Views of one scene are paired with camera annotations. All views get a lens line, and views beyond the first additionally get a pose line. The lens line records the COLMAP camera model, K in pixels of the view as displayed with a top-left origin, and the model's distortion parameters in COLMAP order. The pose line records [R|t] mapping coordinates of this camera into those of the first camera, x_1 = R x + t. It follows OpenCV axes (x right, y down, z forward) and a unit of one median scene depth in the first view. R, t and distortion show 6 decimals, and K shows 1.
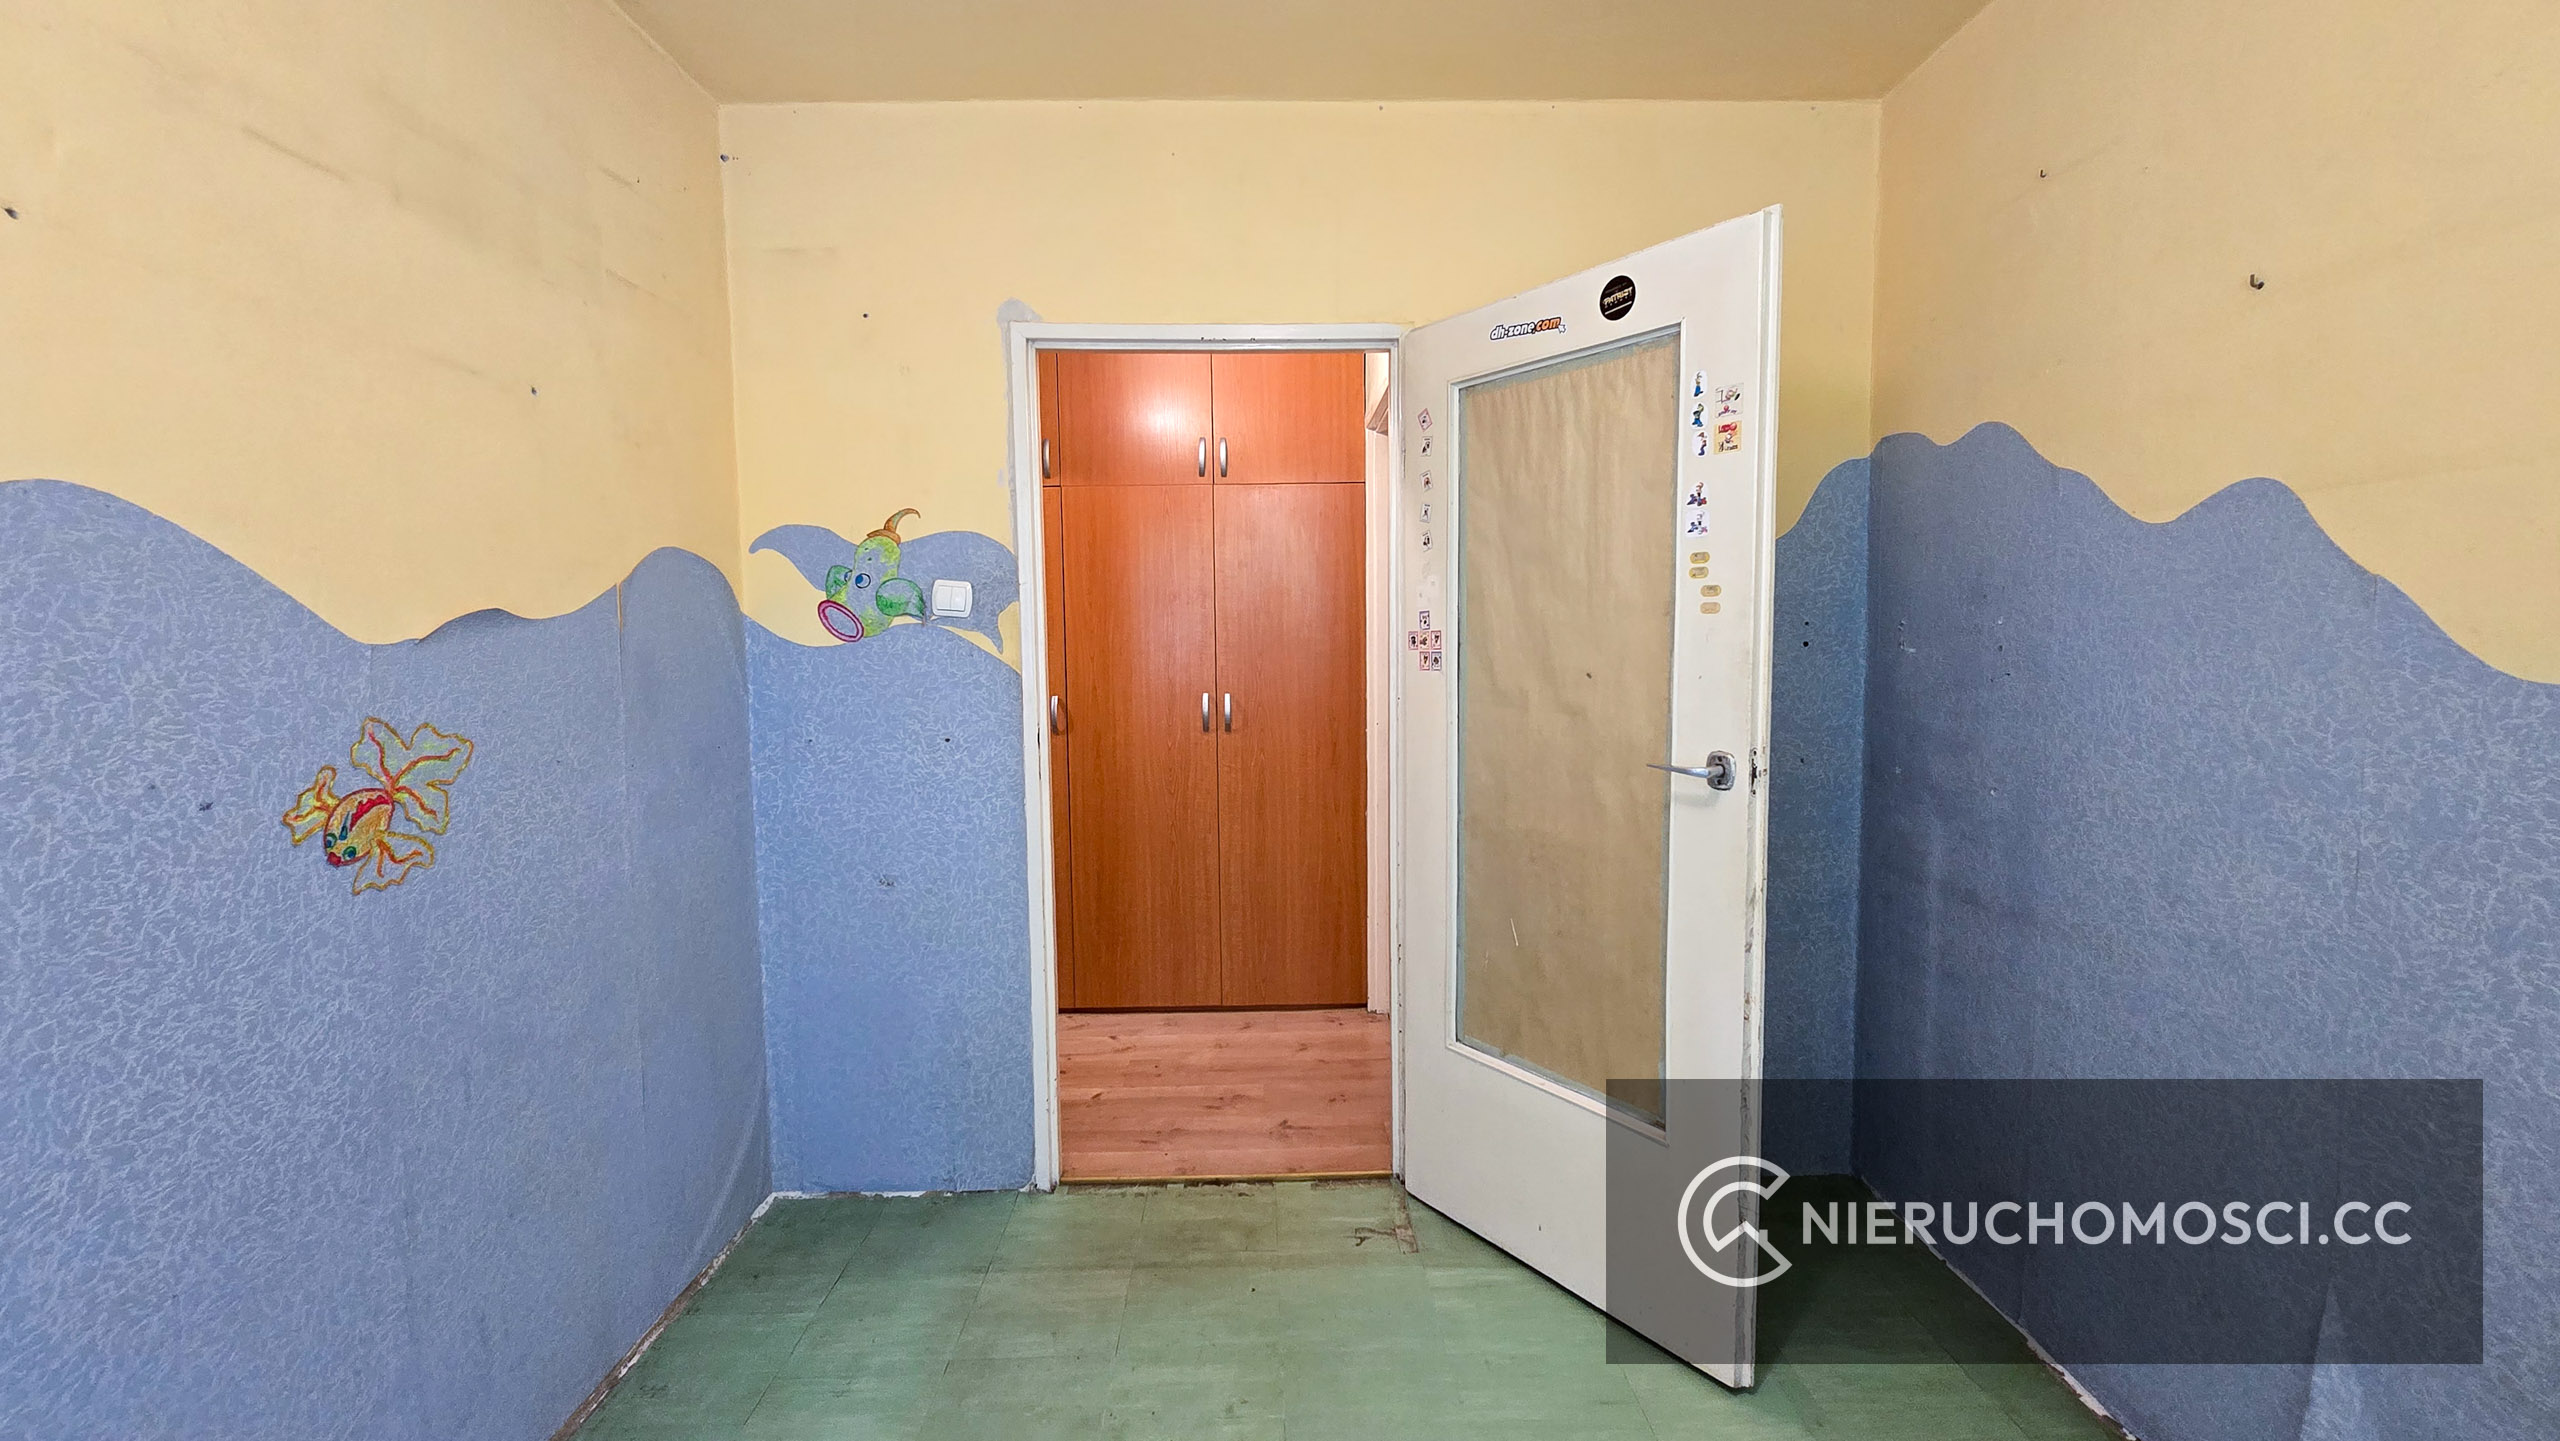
lens RADIAL K [[1049.2, 0, 1281.0], [0, 1049.2, 718.0], [0, 0, 1]] dist [0.000546, 0.000019]
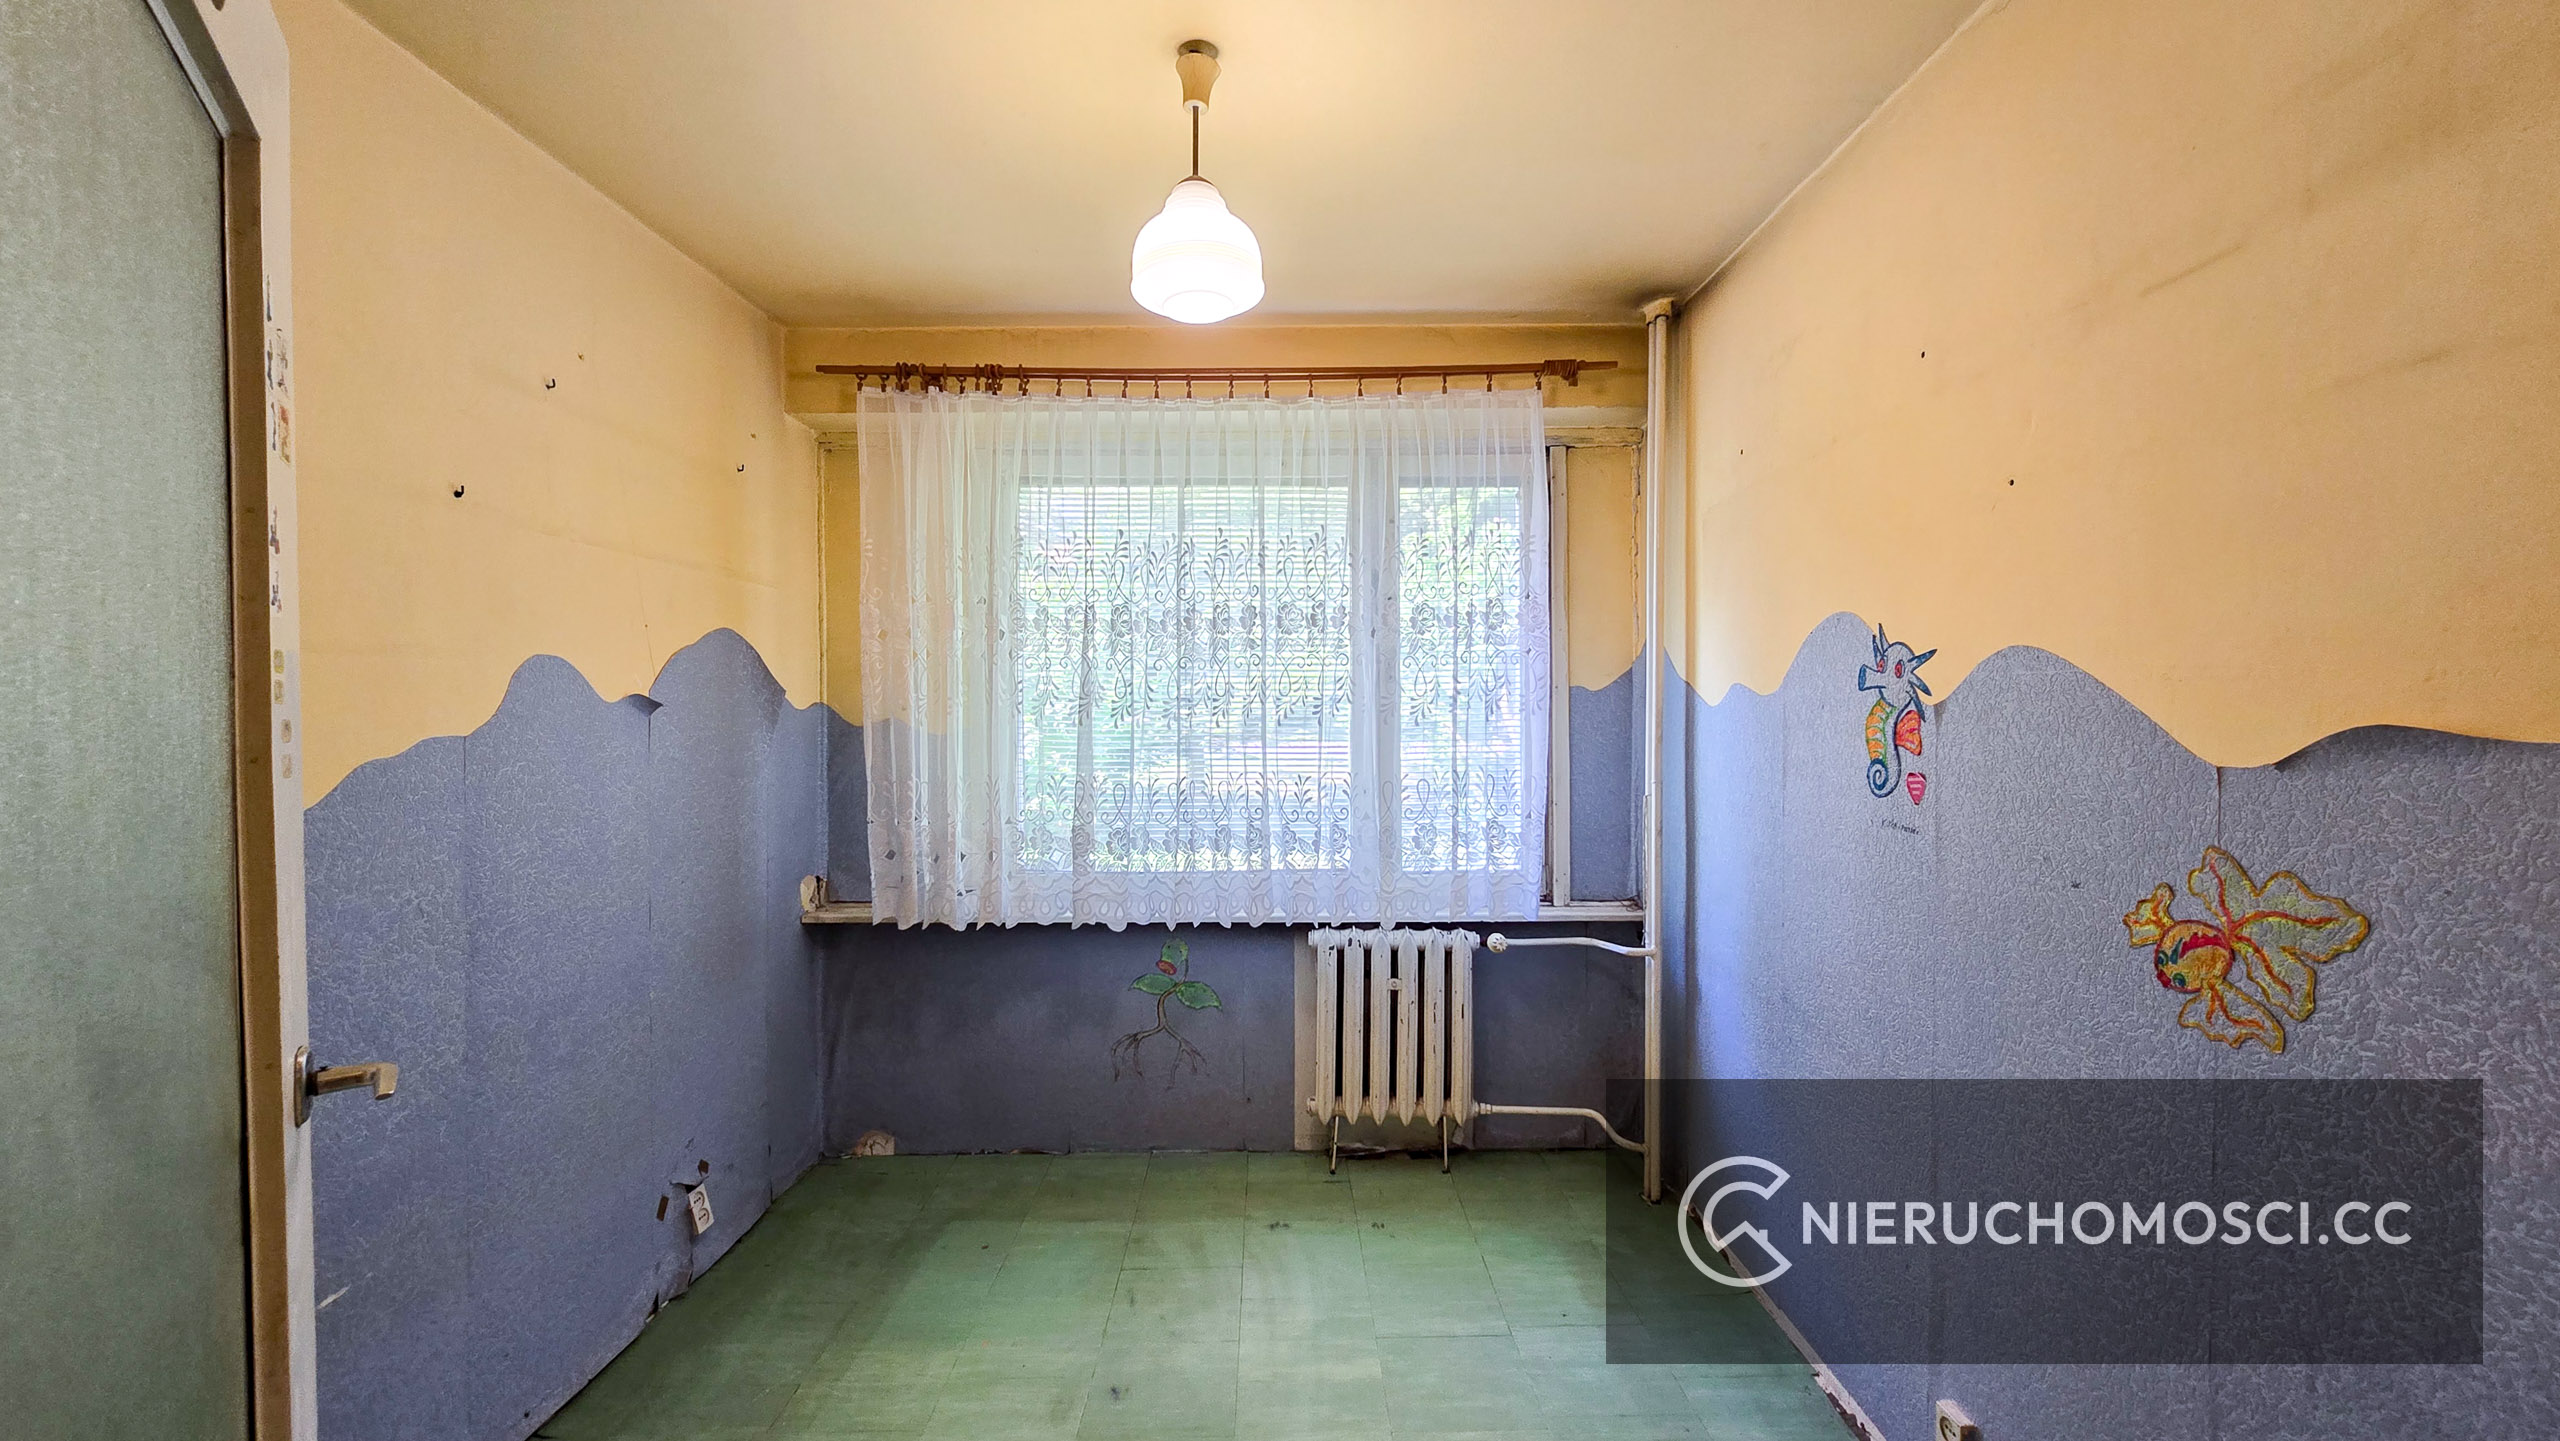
lens RADIAL K [[1049.2, 0, 1289.8], [0, 1049.2, 720.6], [0, 0, 1]] dist [0.000546, 0.000019]
pose [[-0.999083, 0.023339, 0.035907, -0.112561], [0.026212, 0.996310, 0.081727, -0.202743], [-0.033867, 0.082593, -0.996008, 1.917490]]
